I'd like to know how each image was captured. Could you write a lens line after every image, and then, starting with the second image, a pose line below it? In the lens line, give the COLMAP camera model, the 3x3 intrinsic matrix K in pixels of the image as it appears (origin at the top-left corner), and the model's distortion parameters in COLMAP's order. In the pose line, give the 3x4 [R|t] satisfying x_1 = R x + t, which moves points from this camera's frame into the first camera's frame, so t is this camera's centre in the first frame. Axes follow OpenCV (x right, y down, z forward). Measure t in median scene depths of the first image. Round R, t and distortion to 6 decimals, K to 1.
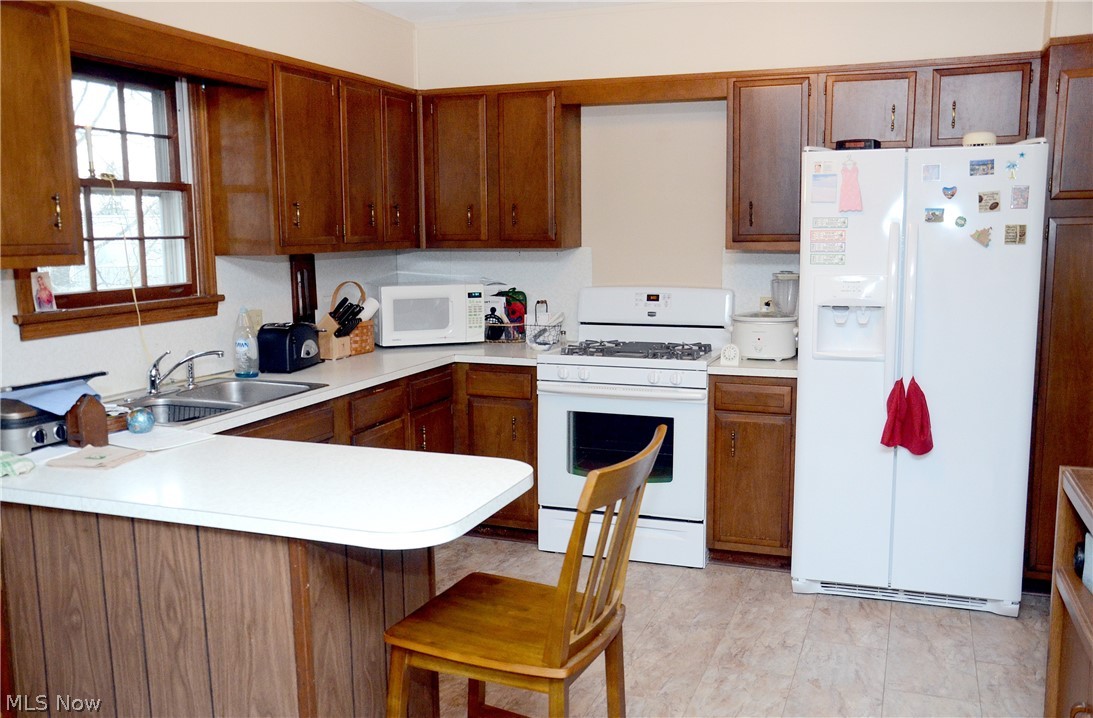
lens RADIAL K [[999.4, 0, 545.7], [0, 999.4, 363.8], [0, 0, 1]] dist [-0.004865, 0.000000]
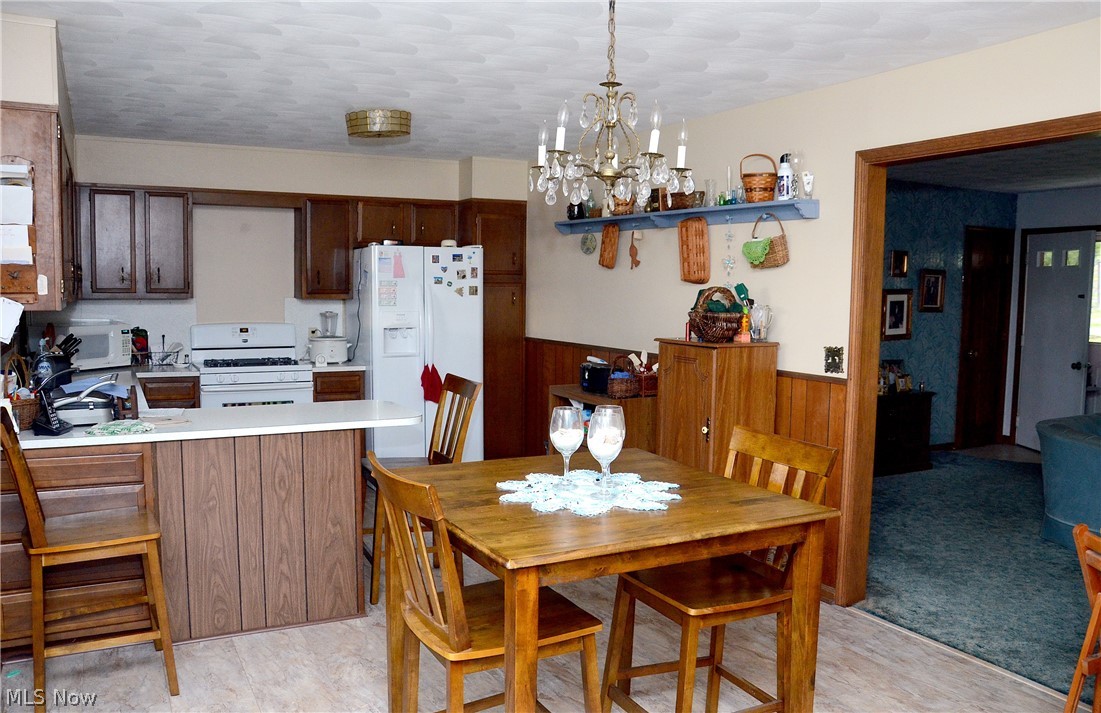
lens RADIAL K [[846.6, 0, 548.8], [0, 846.6, 354.3], [0, 0, 1]] dist [-0.005542, -0.001438]
pose [[0.667624, -0.046714, 0.743032, -0.730405], [0.088942, 0.995886, -0.017305, 0.046247], [-0.739167, 0.077640, 0.669032, -0.279908]]
